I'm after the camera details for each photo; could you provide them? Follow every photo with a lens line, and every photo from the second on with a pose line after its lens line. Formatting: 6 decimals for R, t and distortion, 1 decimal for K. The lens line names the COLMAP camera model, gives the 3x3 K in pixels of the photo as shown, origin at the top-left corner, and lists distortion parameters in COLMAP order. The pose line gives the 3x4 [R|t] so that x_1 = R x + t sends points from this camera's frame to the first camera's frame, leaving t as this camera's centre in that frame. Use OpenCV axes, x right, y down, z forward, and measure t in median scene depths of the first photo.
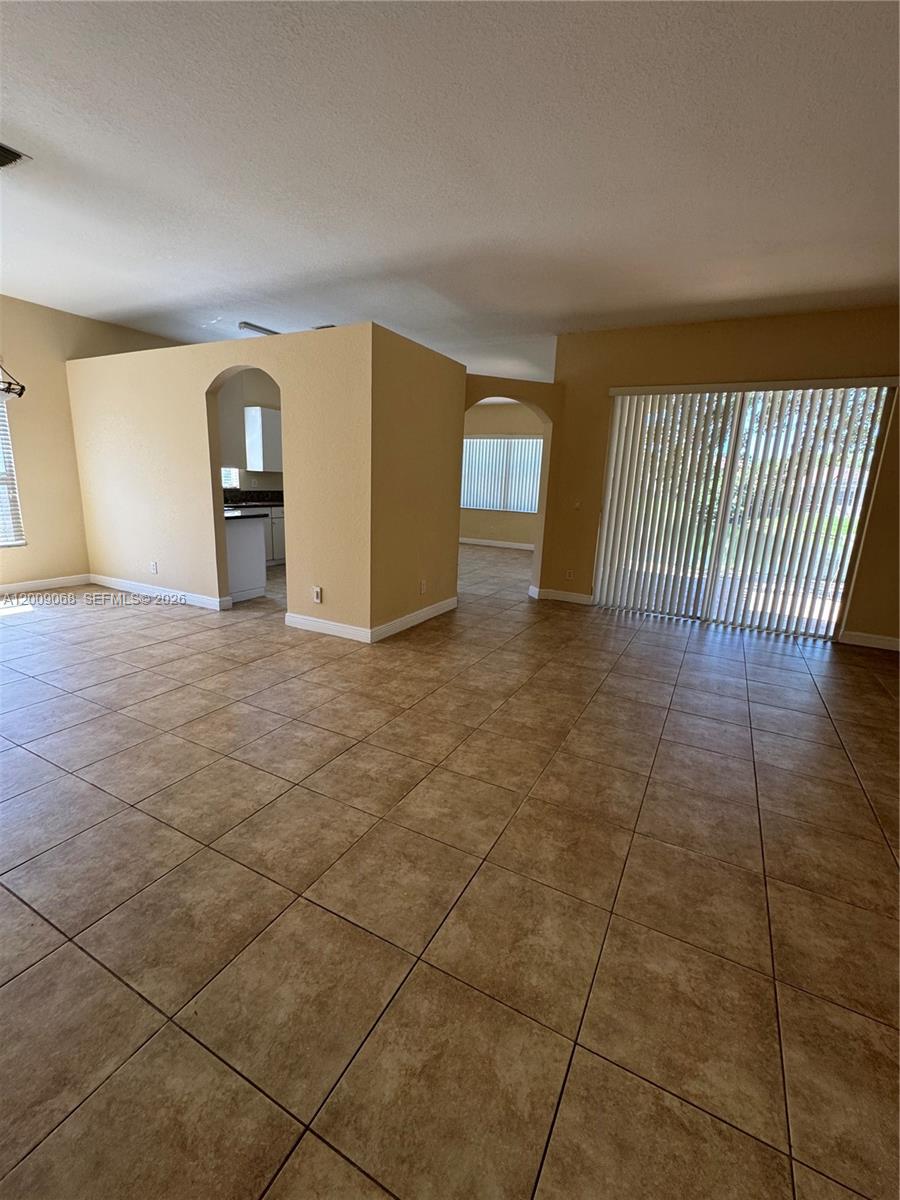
lens RADIAL K [[518.4, 0, 446.5], [0, 518.4, 598.2], [0, 0, 1]] dist [-0.001913, -0.000158]
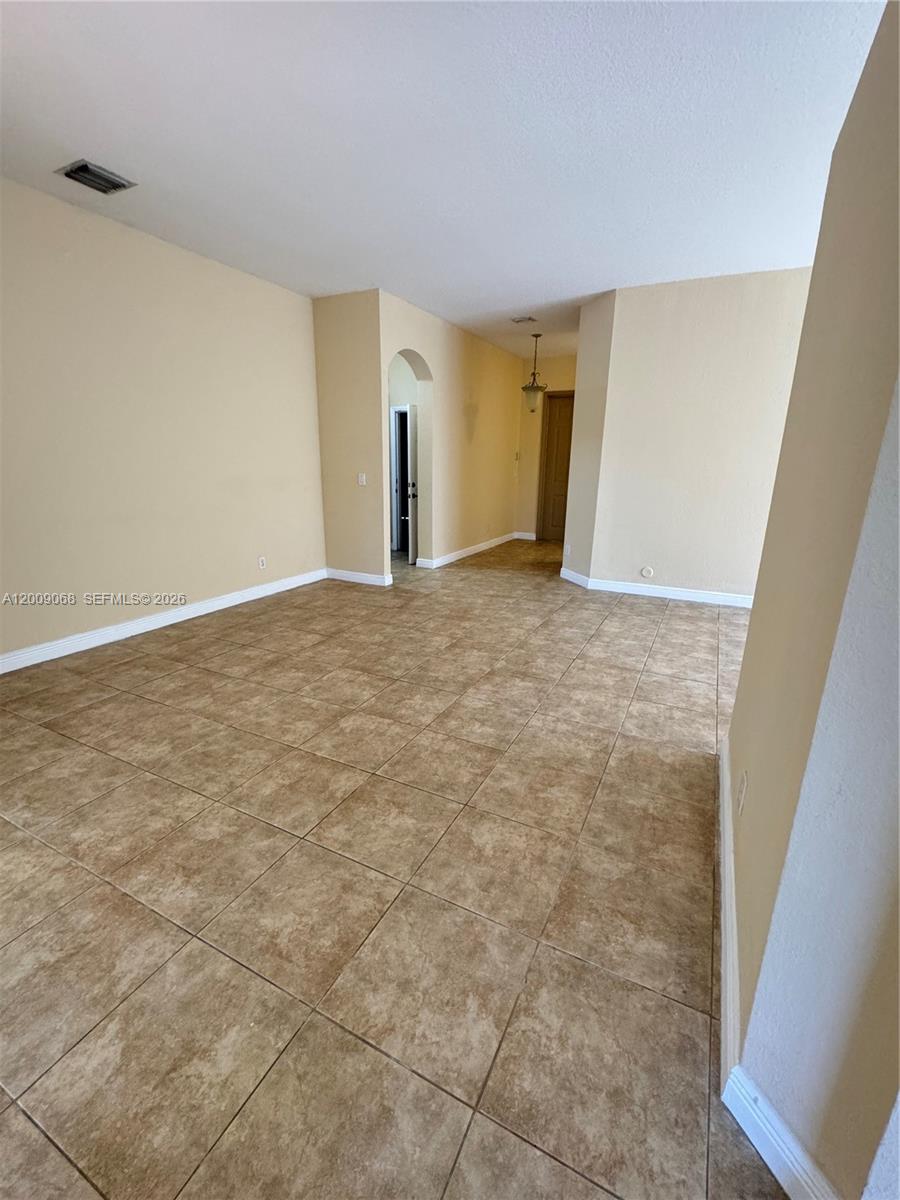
lens RADIAL K [[518.4, 0, 450.2], [0, 518.4, 601.3], [0, 0, 1]] dist [-0.001913, -0.000158]
pose [[-0.998143, -0.047042, -0.038695, 0.245432], [-0.059753, 0.879523, 0.472089, -0.415756], [0.011825, 0.473525, -0.880701, 1.837522]]
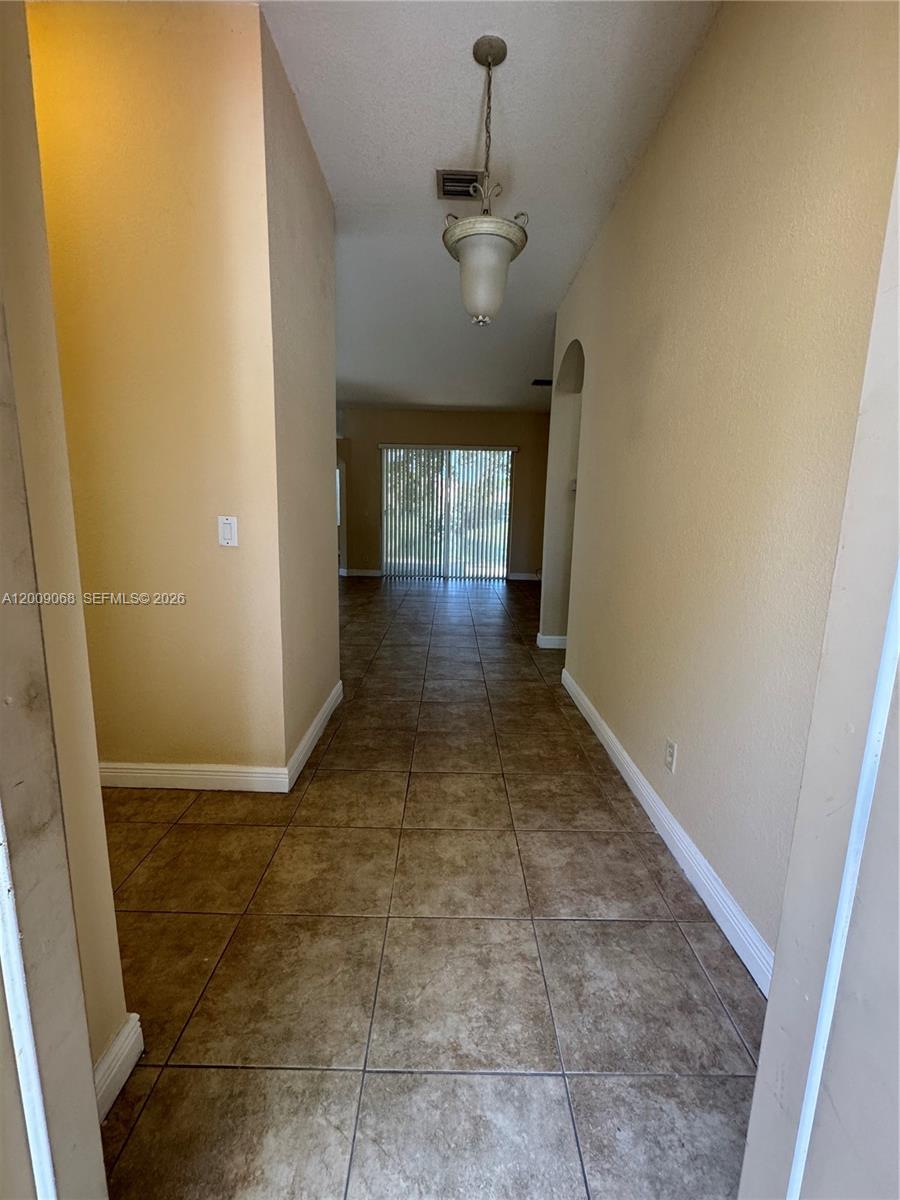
lens RADIAL K [[518.4, 0, 450.8], [0, 518.4, 599.4], [0, 0, 1]] dist [-0.001913, -0.000158]
pose [[0.878342, -0.109354, 0.465357, -0.477920], [0.125030, 0.992149, -0.002844, 0.195743], [-0.461393, 0.060682, 0.885118, -0.856149]]
